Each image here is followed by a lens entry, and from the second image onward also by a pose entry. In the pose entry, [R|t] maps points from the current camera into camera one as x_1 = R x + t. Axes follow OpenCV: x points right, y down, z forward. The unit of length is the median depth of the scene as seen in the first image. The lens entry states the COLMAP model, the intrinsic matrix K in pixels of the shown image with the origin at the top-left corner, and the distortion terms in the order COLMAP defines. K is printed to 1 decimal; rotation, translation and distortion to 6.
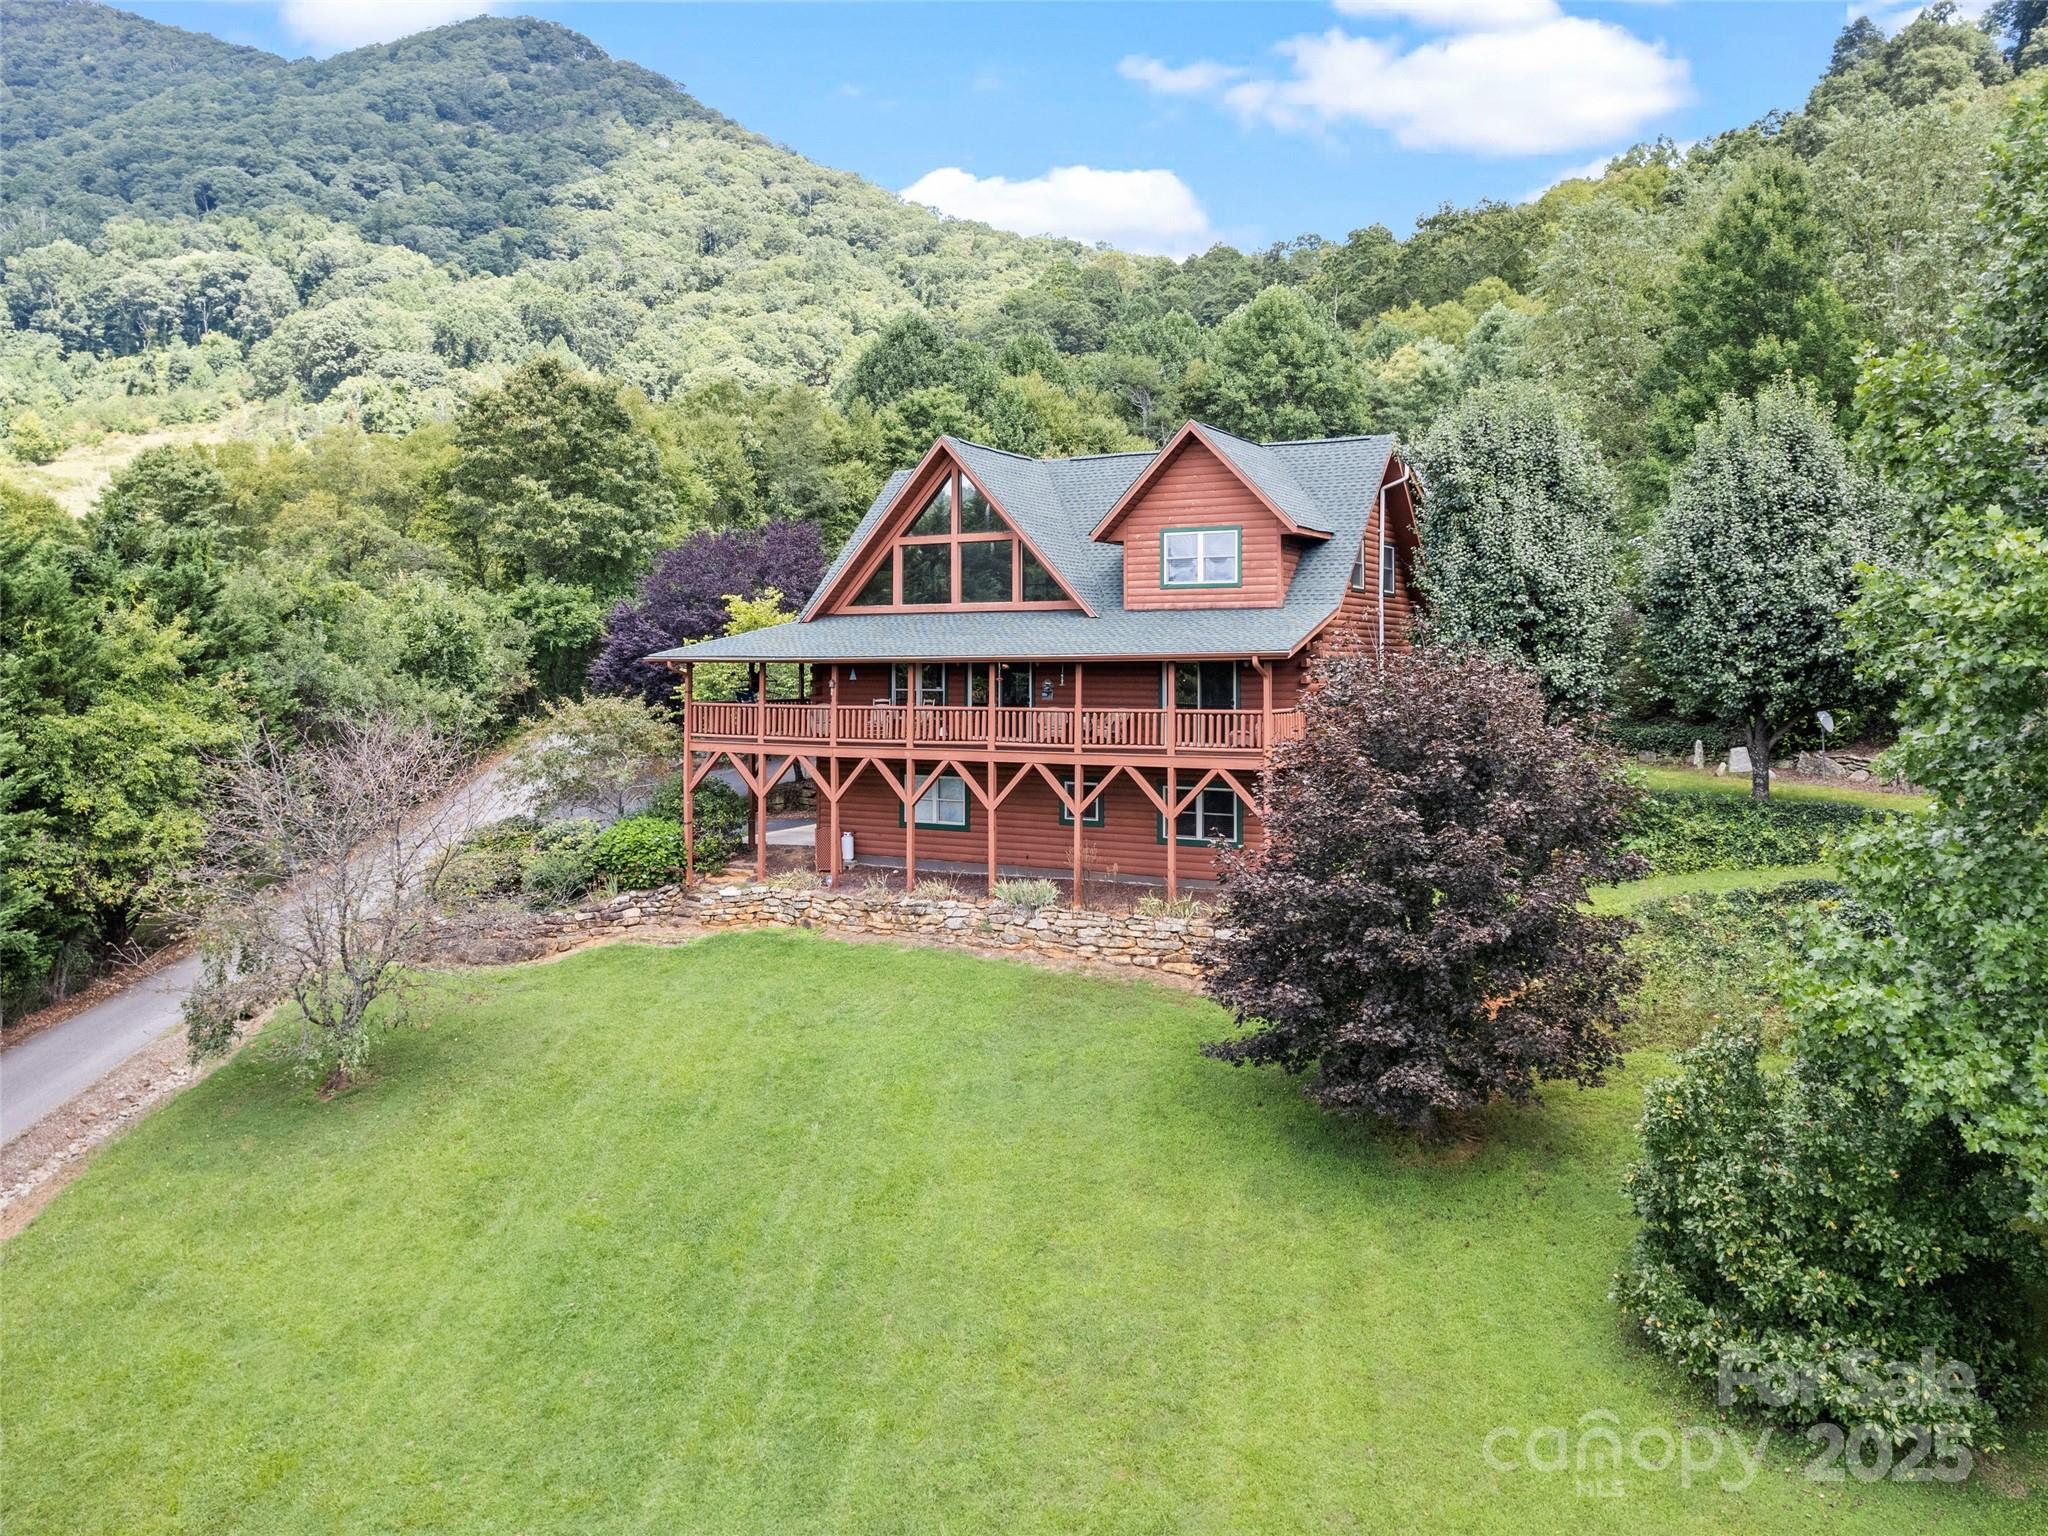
lens RADIAL K [[1456.7, 0, 1083.7], [0, 1456.7, 667.8], [0, 0, 1]] dist [-0.038019, 0.002542]
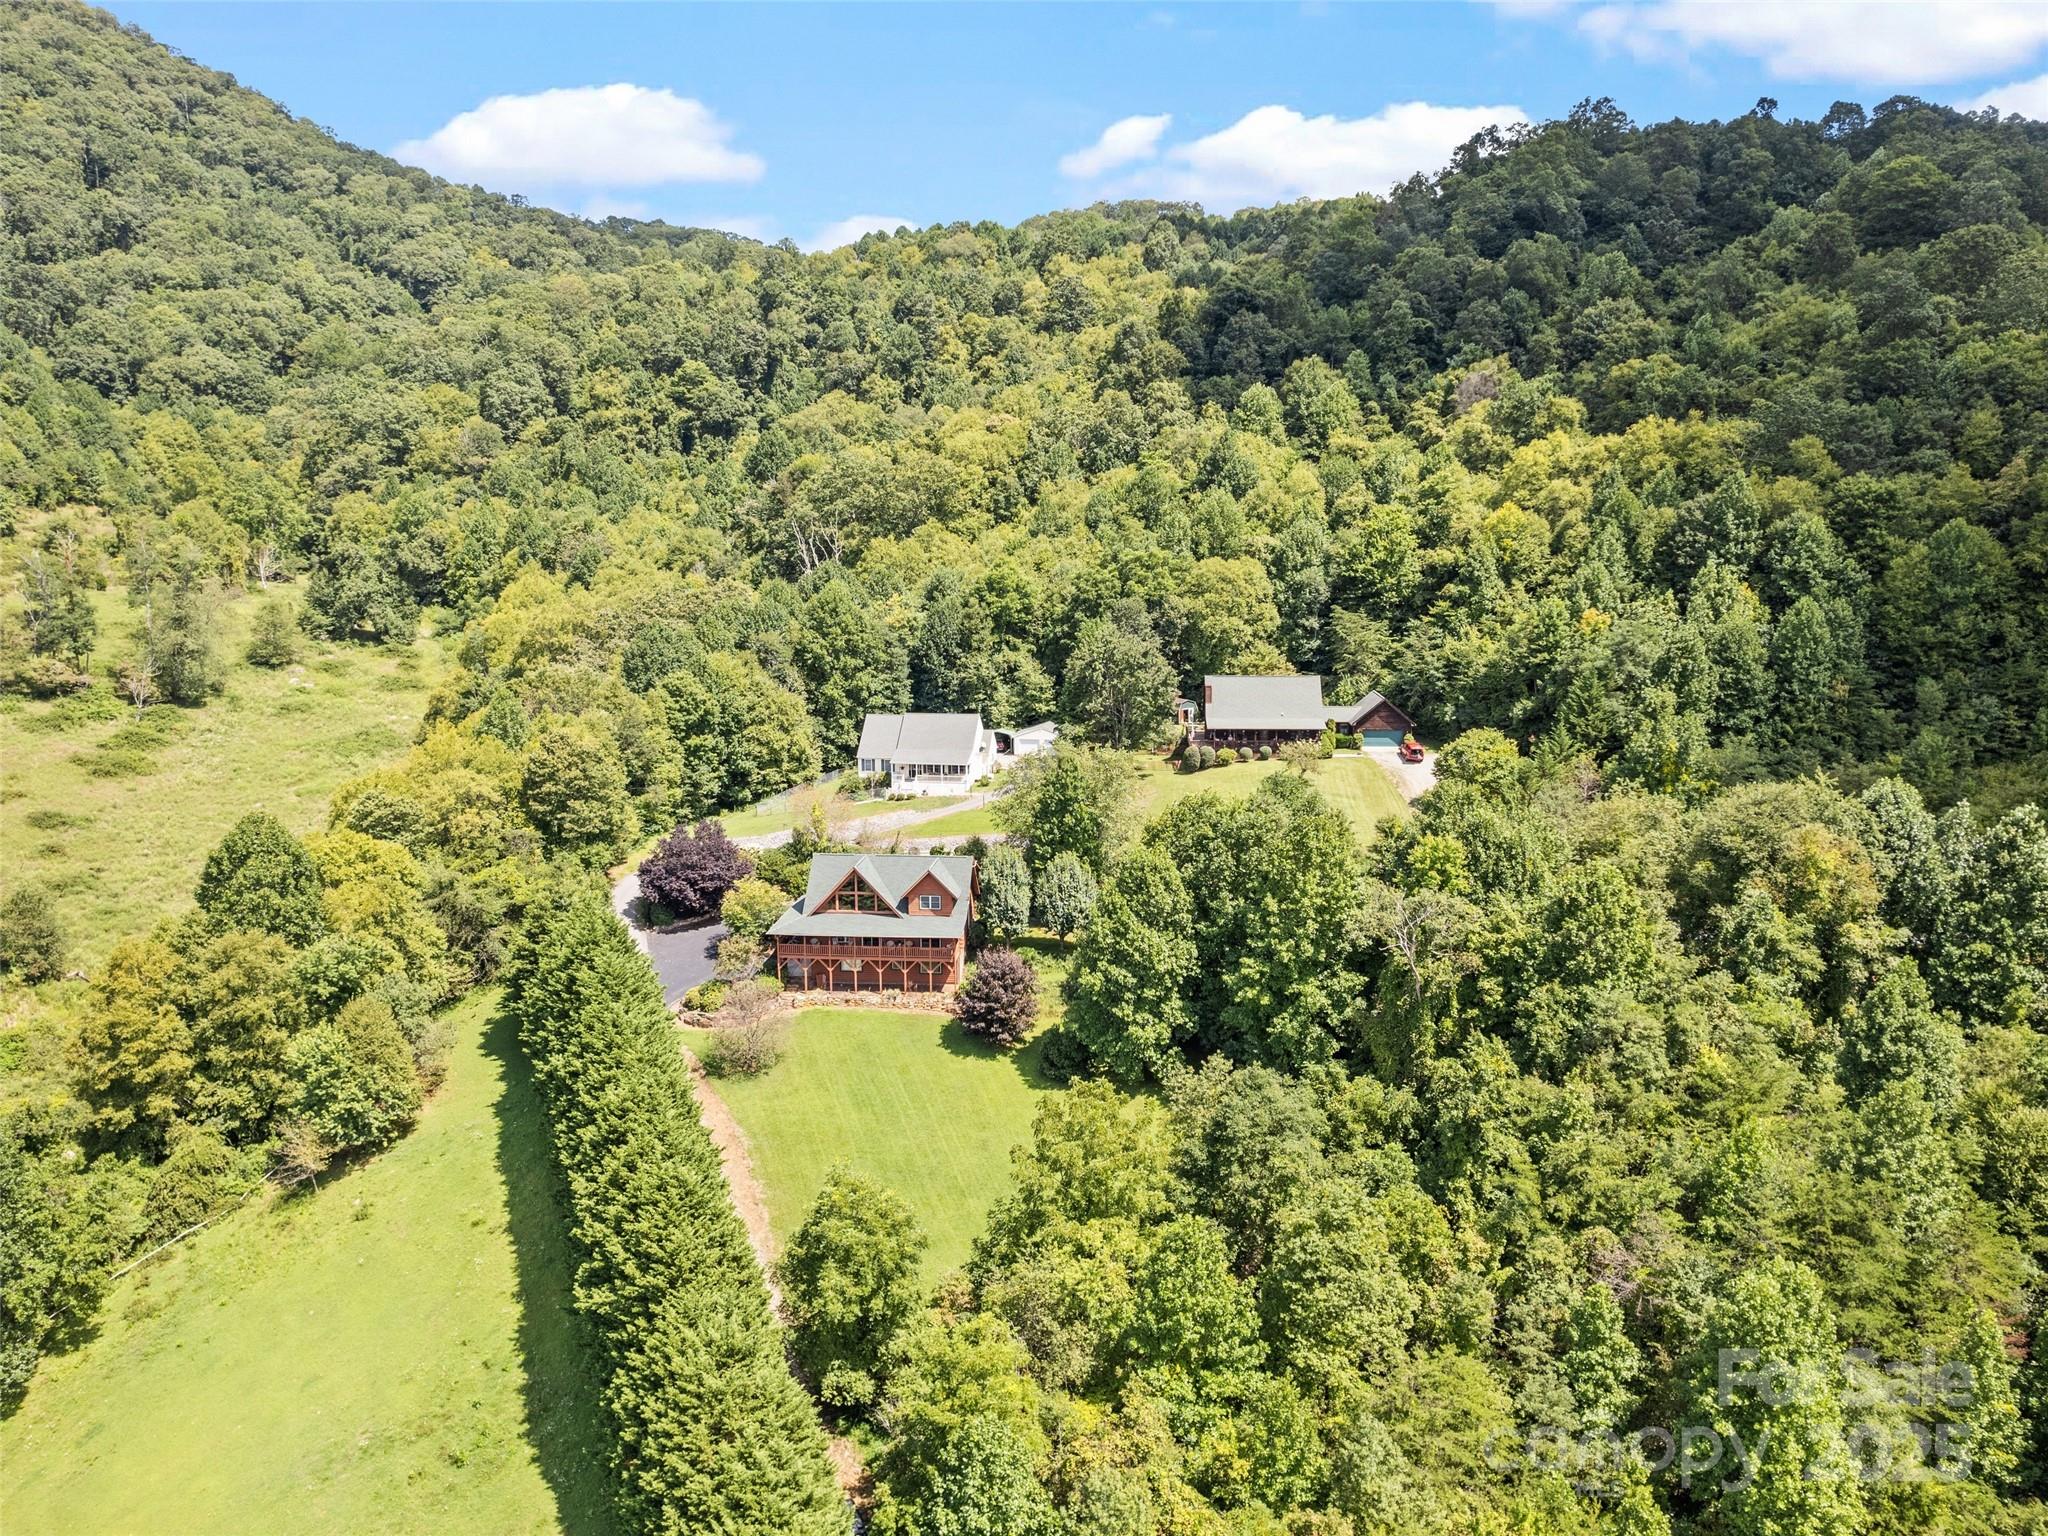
lens RADIAL K [[1334.5, 0, 1024.0], [0, 1334.5, 768.0], [0, 0, 1]] dist [-0.021003, 0.000355]
pose [[0.921792, -0.065143, 0.382173, -0.545027], [-0.000719, 0.985493, 0.169715, -0.549697], [-0.387685, -0.156717, 0.908372, -1.209531]]
